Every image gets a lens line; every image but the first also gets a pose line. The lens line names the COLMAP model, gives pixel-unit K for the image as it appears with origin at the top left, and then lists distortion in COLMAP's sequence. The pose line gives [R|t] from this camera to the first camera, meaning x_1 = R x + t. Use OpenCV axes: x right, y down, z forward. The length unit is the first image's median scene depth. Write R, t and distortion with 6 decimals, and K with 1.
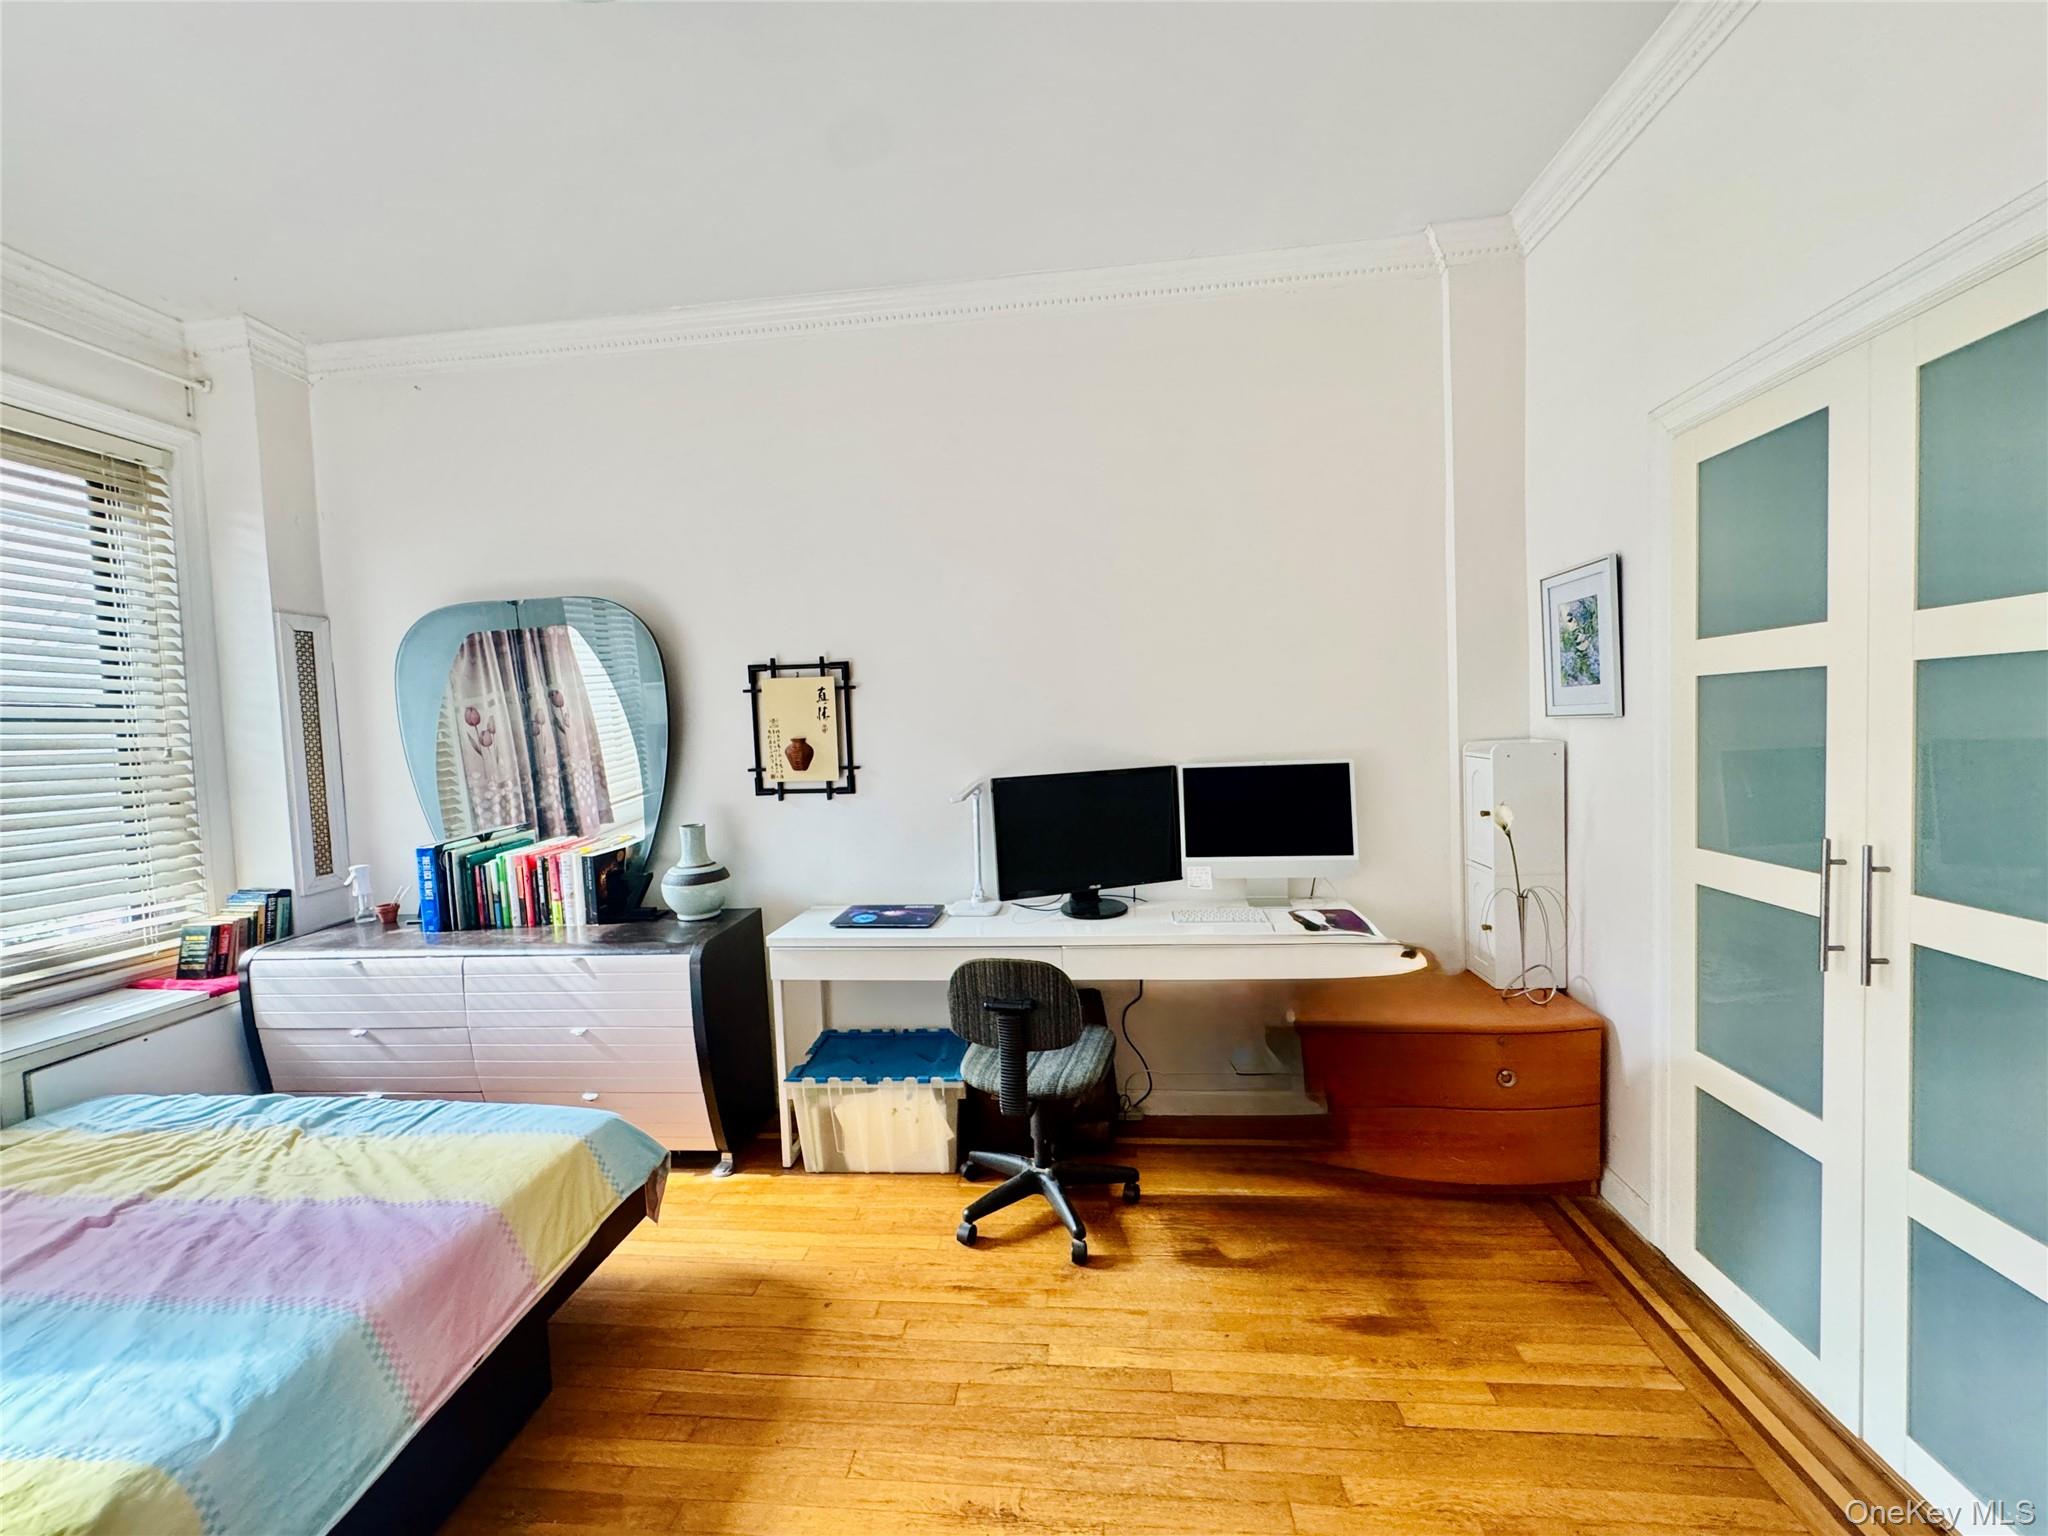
lens RADIAL K [[822.7, 0, 1021.5], [0, 822.7, 763.7], [0, 0, 1]] dist [-0.003917, 0.000450]
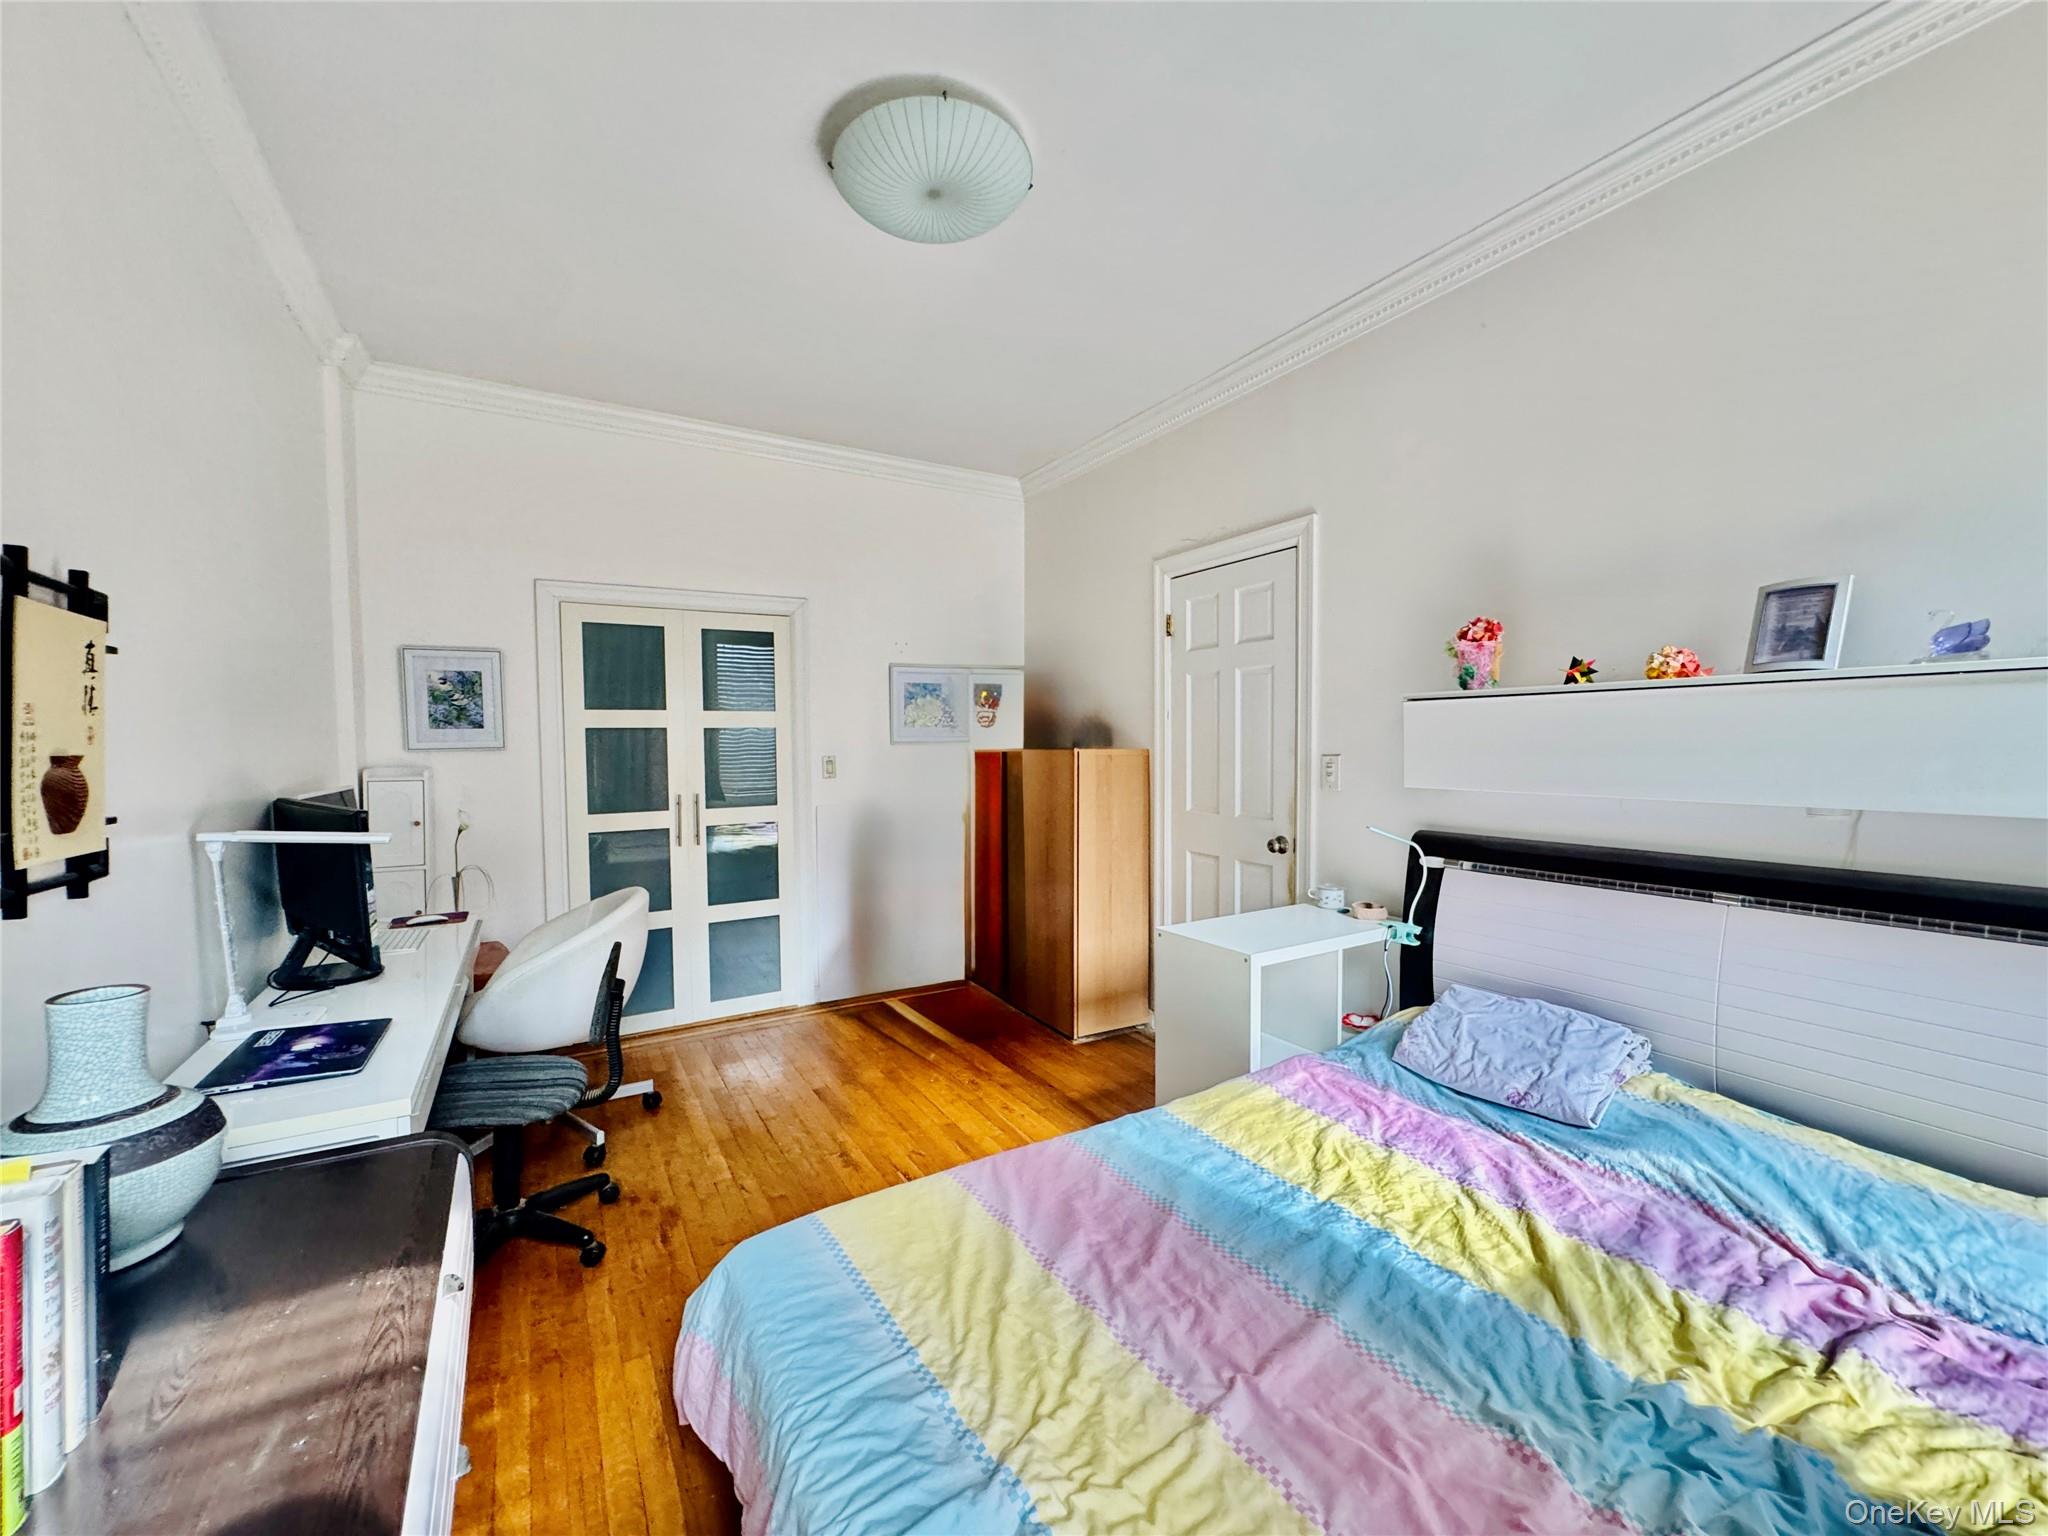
lens RADIAL K [[822.7, 0, 1024.6], [0, 822.7, 768.2], [0, 0, 1]] dist [-0.003917, 0.000450]
pose [[-0.600088, 0.013302, 0.799824, -0.994946], [0.071665, 0.996735, 0.037192, -0.005426], [-0.796718, 0.079637, -0.599082, 0.961428]]
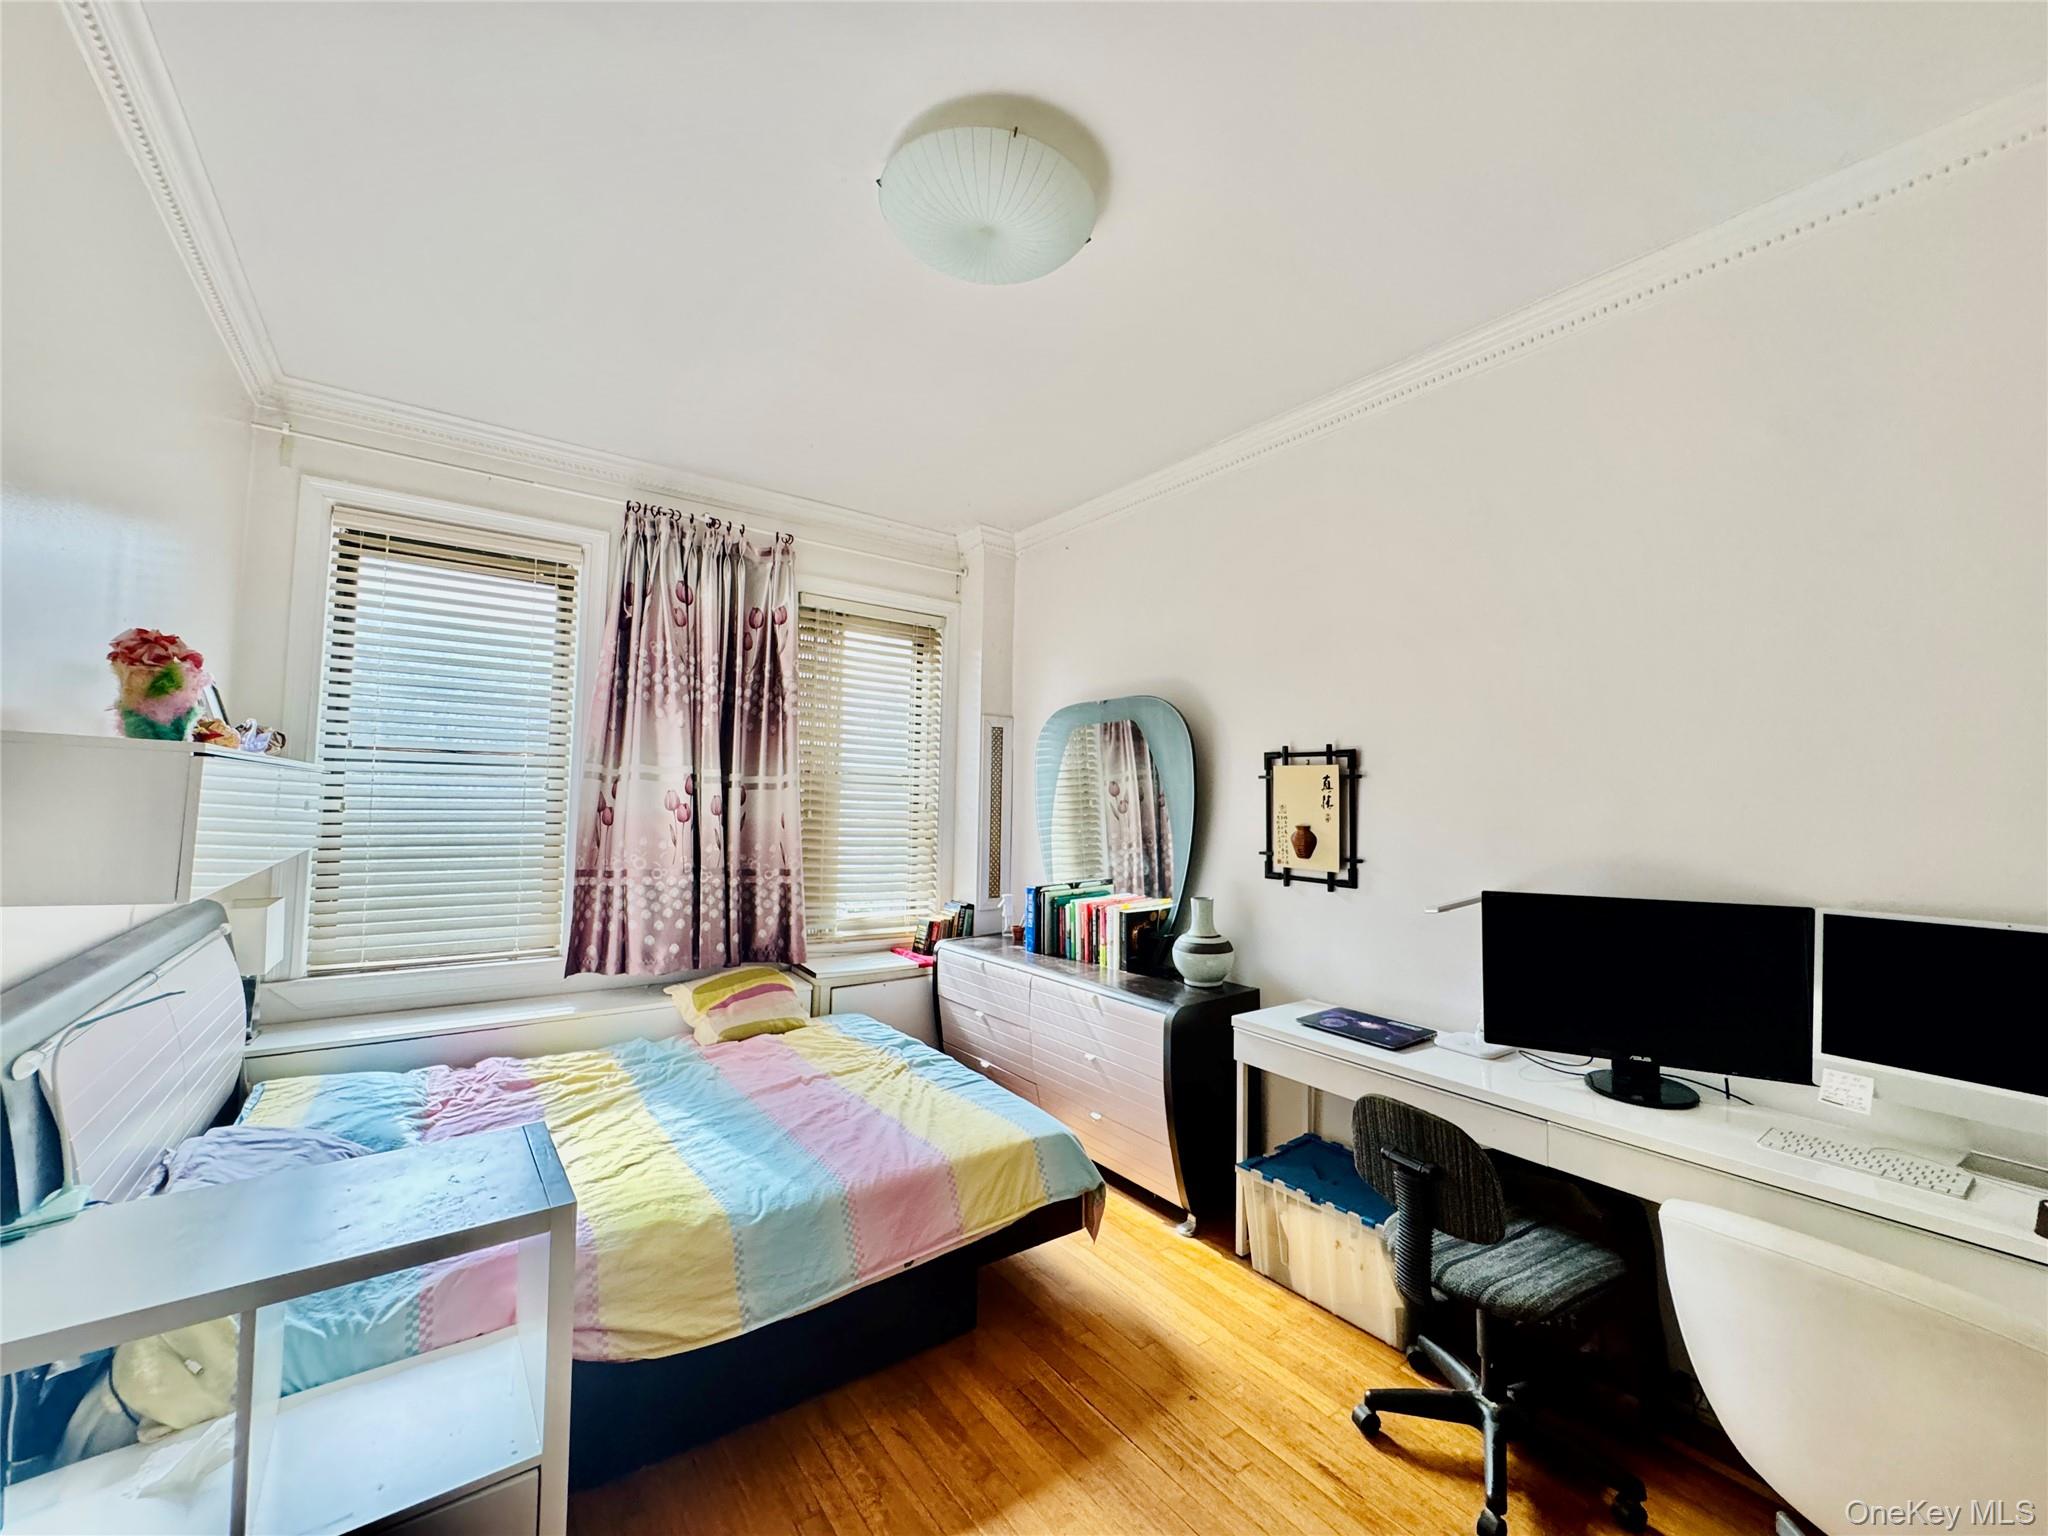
lens RADIAL K [[822.7, 0, 1022.3], [0, 822.7, 763.4], [0, 0, 1]] dist [-0.003917, 0.000450]
pose [[0.664064, 0.015640, -0.747512, 0.276090], [-0.082913, 0.995155, -0.052836, -0.028167], [0.743064, 0.097065, 0.662143, 0.087202]]
